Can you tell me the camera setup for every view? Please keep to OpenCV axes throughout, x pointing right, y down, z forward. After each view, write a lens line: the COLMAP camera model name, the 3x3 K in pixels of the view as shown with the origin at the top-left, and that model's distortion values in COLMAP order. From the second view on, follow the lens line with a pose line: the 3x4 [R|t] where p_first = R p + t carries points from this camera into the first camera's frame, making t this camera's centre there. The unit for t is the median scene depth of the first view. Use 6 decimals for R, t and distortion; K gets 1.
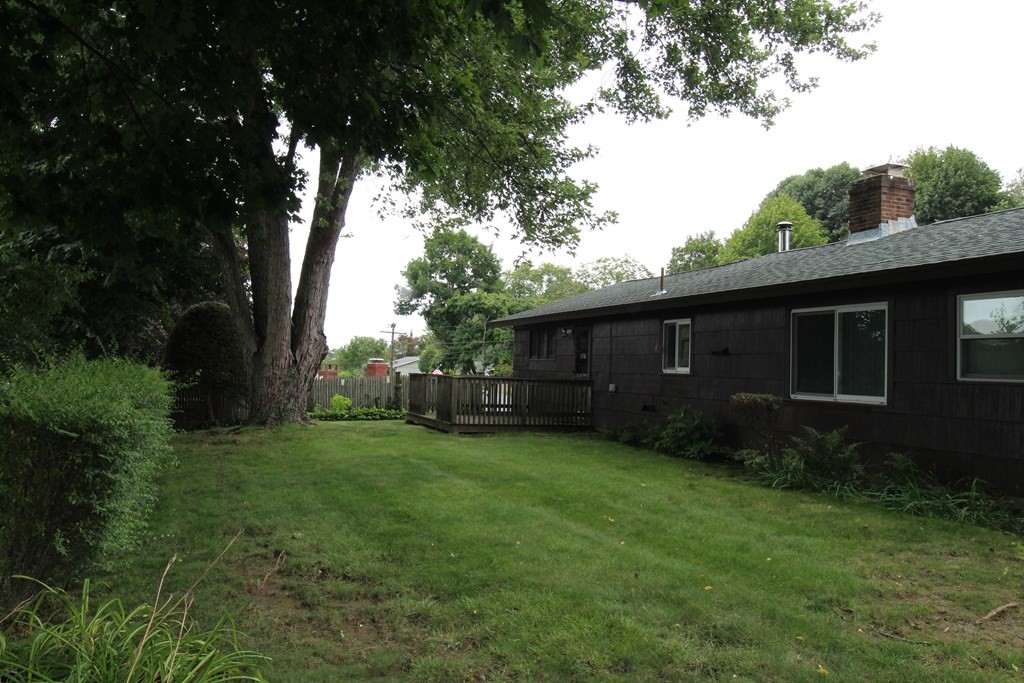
lens RADIAL K [[777.6, 0, 510.2], [0, 777.6, 324.5], [0, 0, 1]] dist [0.008444, 0.005001]
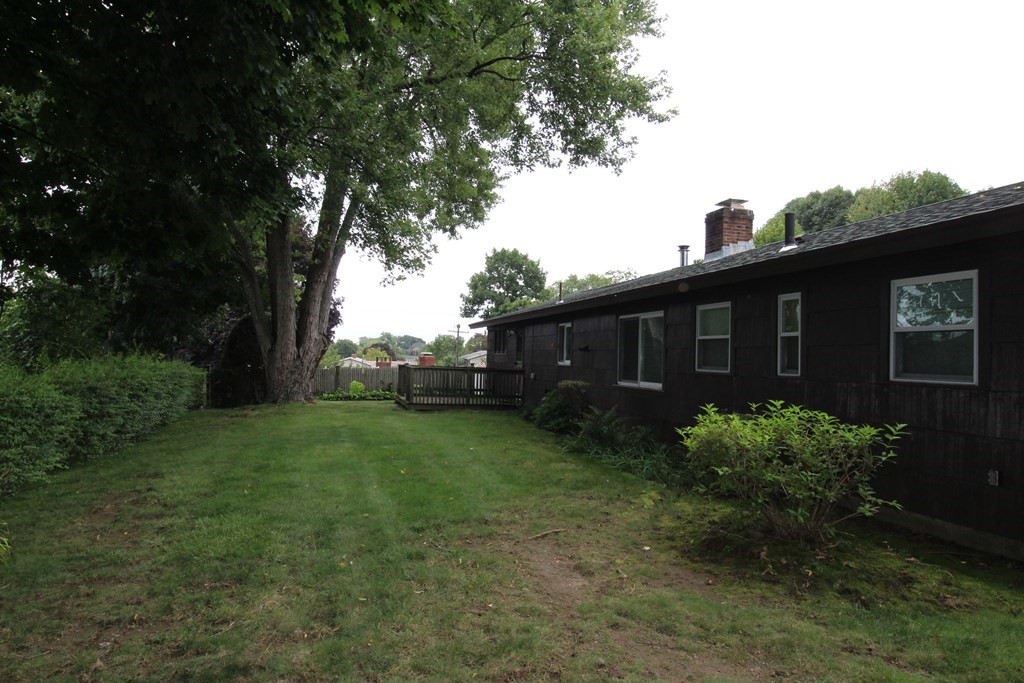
lens RADIAL K [[629.3, 0, 508.6], [0, 629.3, 329.0], [0, 0, 1]] dist [0.001950, -0.001278]
pose [[0.995202, -0.005803, -0.097670, 0.193801], [0.006528, 0.999953, 0.007109, -0.004352], [0.097625, -0.007713, 0.995193, -0.041810]]
